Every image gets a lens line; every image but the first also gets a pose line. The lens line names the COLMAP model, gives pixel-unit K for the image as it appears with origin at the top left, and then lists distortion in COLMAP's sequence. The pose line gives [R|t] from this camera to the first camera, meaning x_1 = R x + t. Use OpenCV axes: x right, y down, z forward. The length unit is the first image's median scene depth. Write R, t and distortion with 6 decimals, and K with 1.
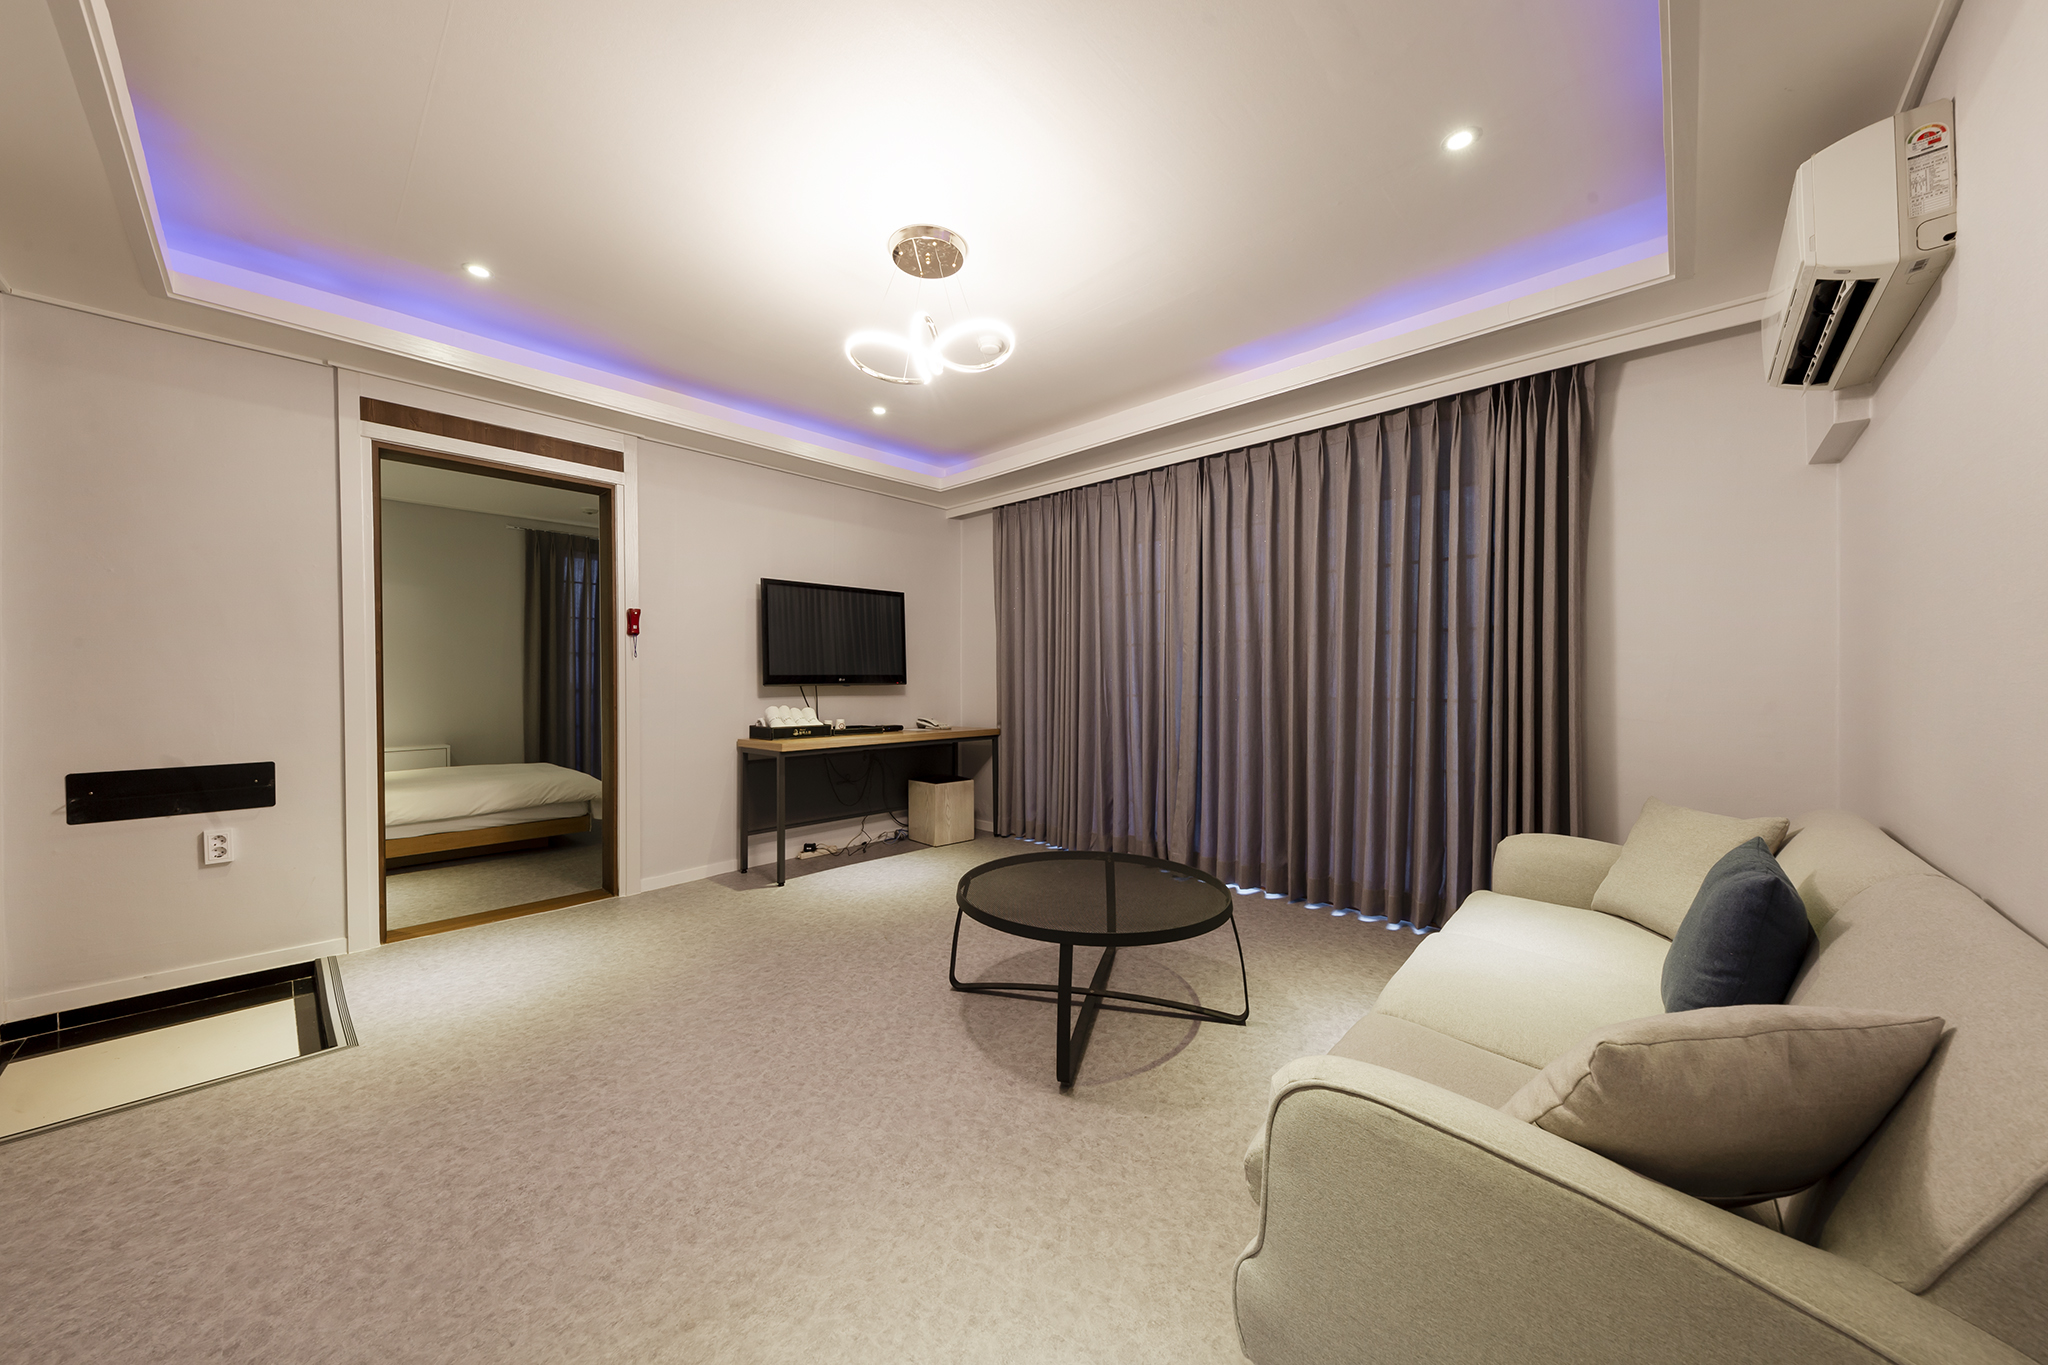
lens RADIAL K [[711.3, 0, 1024.0], [0, 711.3, 682.5], [0, 0, 1]] dist [-0.000682, -0.000339]
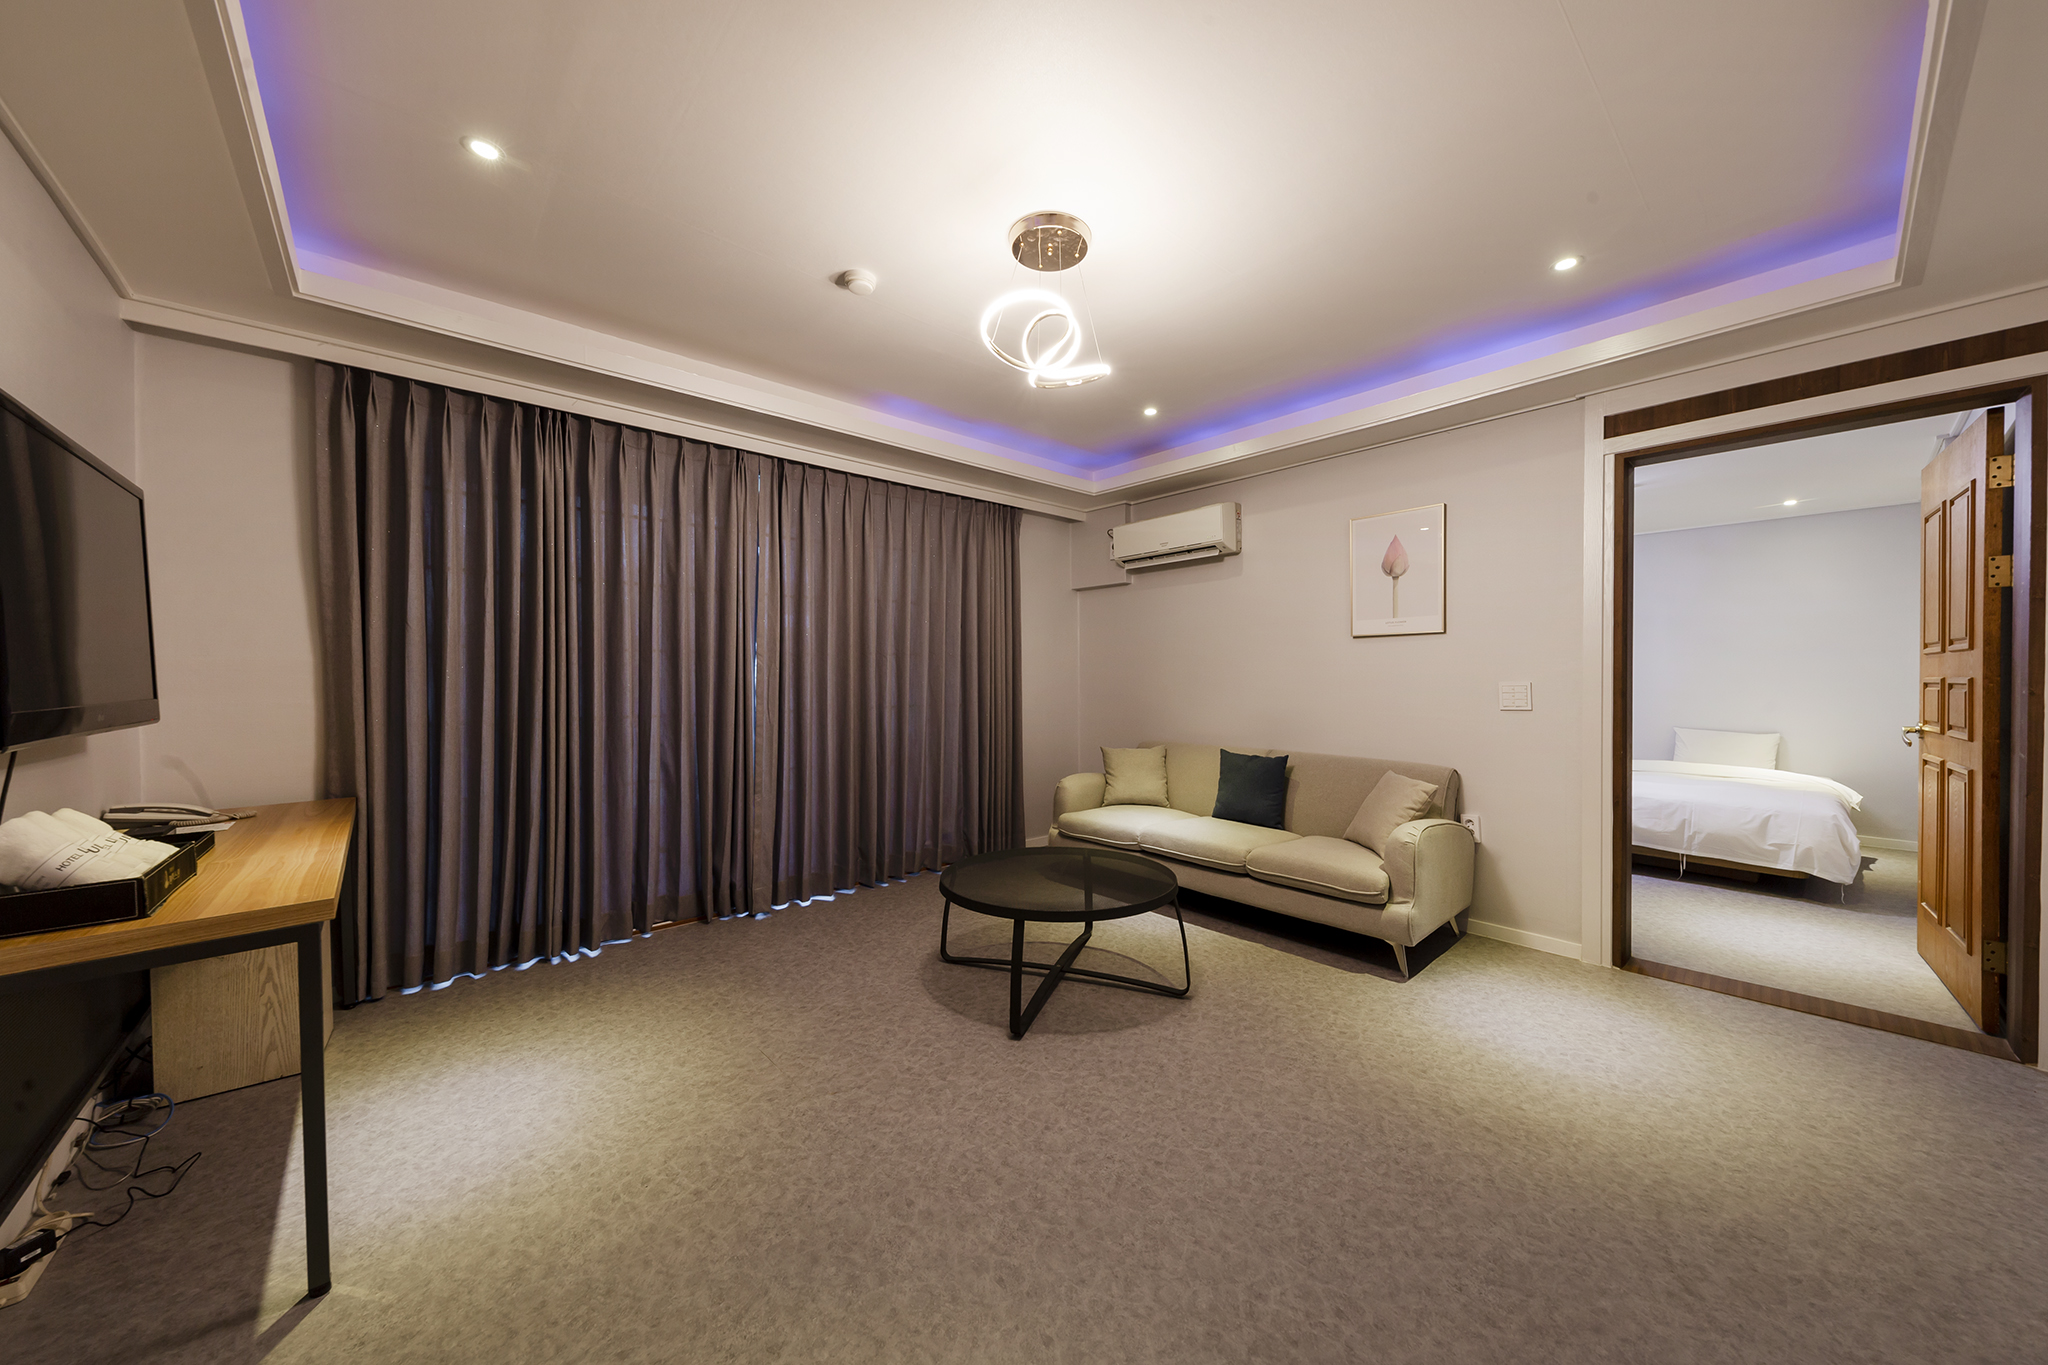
lens RADIAL K [[710.7, 0, 1050.6], [0, 710.7, 672.3], [0, 0, 1]] dist [0.000250, 0.000053]
pose [[0.076564, -0.007684, 0.997035, -1.329361], [0.021206, 0.999757, 0.006076, -0.057052], [-0.996839, 0.020678, 0.076708, 1.167258]]
